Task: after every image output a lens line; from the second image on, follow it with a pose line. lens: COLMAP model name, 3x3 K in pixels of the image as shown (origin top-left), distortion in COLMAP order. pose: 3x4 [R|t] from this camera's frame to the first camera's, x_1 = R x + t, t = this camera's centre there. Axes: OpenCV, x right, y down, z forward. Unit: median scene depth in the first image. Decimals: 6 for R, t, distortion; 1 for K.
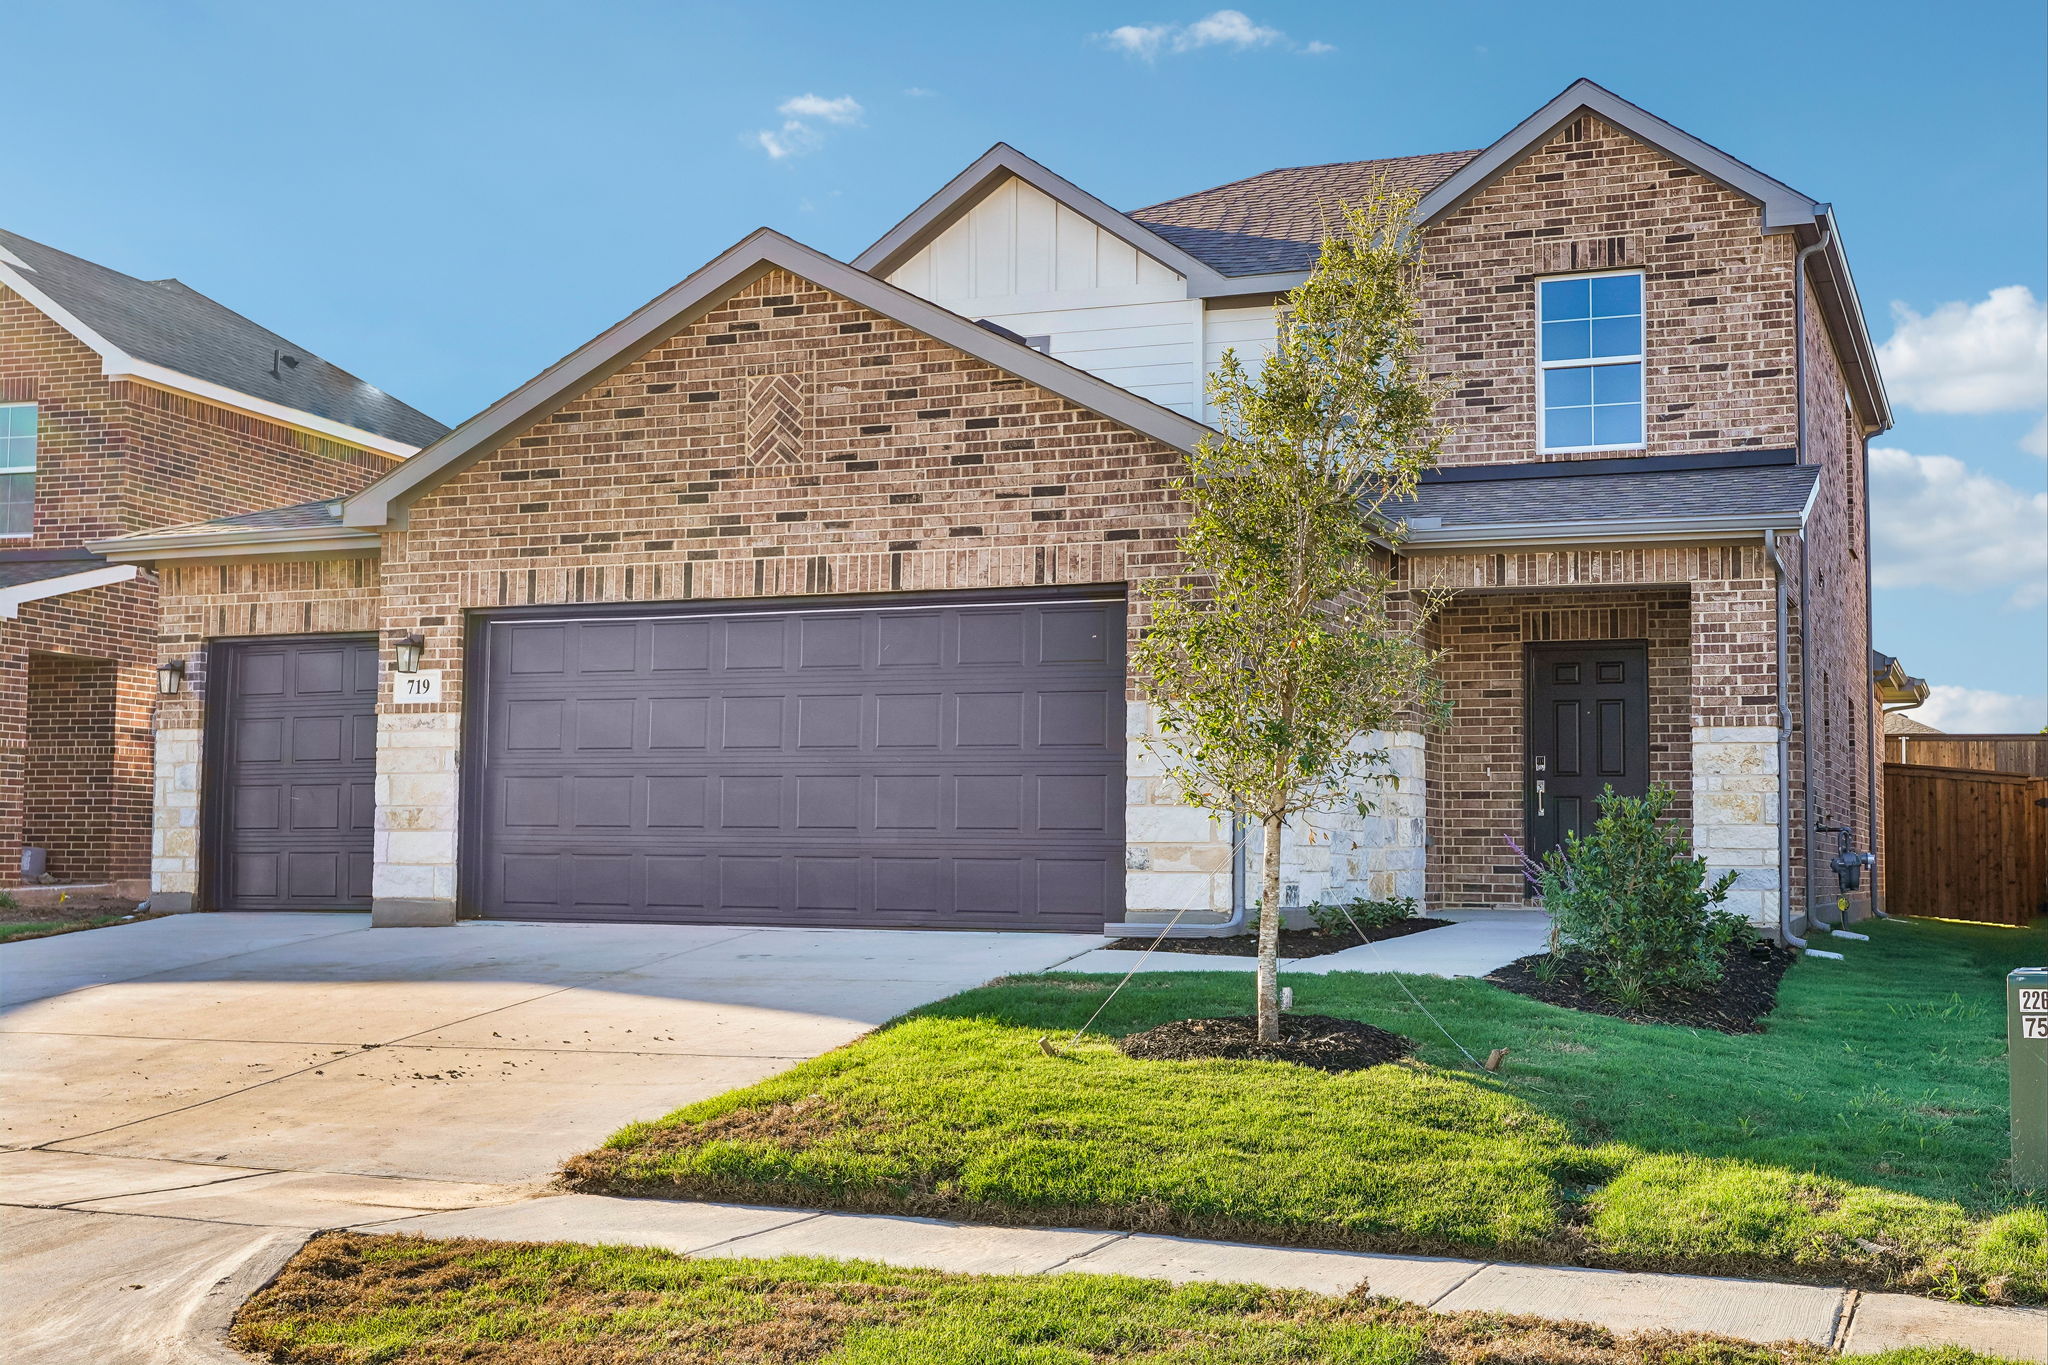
lens RADIAL K [[2439.1, 0, 1024.0], [0, 2439.1, 682.5], [0, 0, 1]] dist [-0.012694, -0.003669]
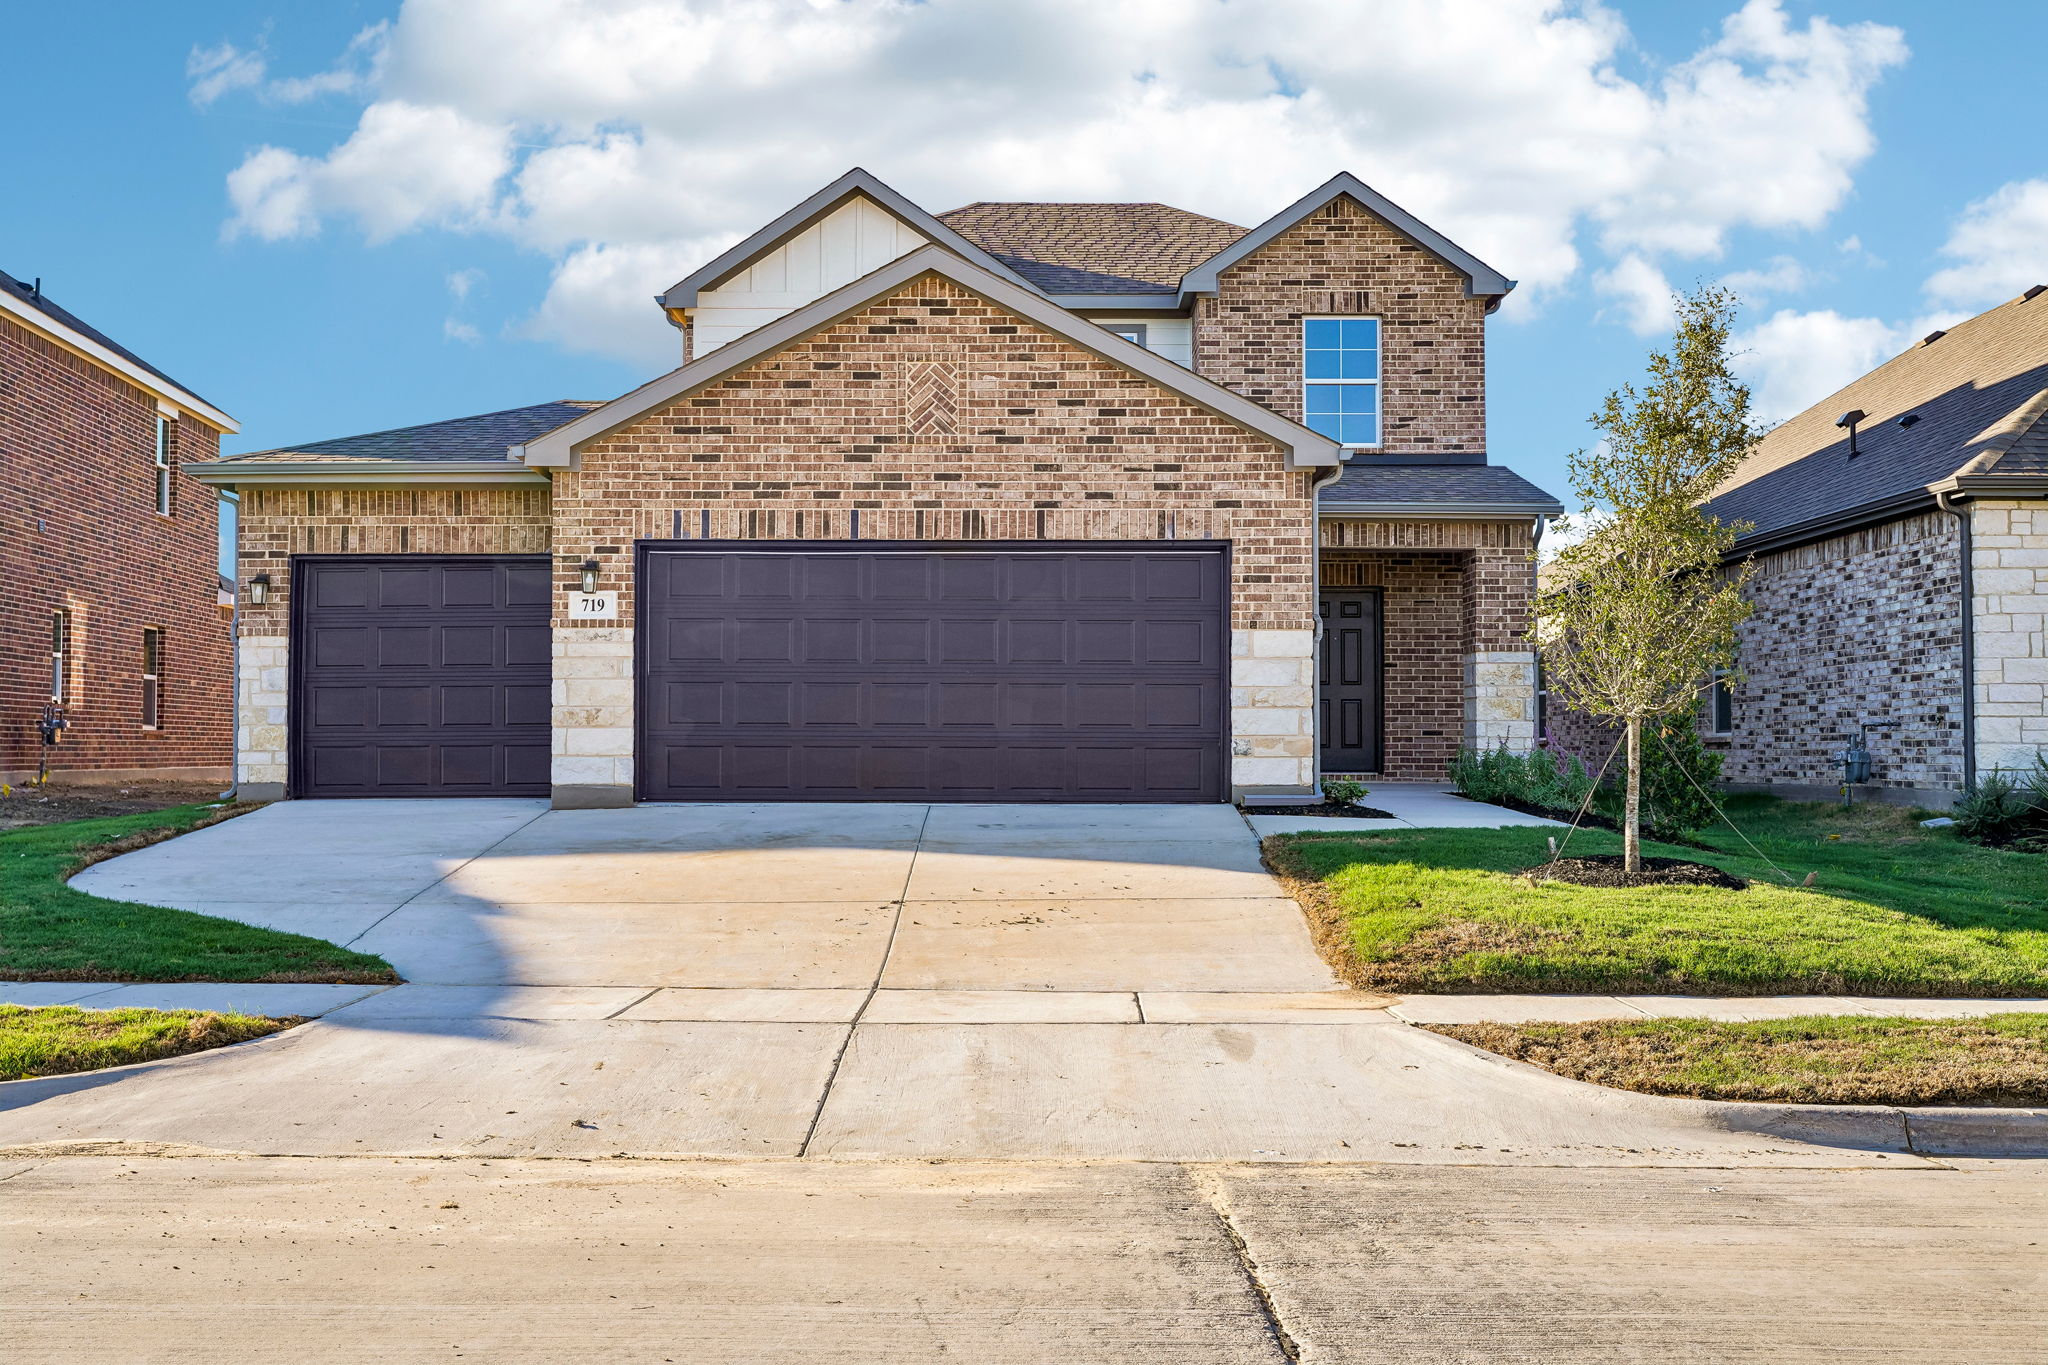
lens RADIAL K [[2012.6, 0, 1024.0], [0, 2012.6, 682.5], [0, 0, 1]] dist [-0.010910, -0.002024]
pose [[0.925520, 0.005820, 0.378653, -0.428241], [-0.021696, 0.999054, 0.037676, -0.002091], [-0.378076, -0.043085, 0.924772, 0.021738]]
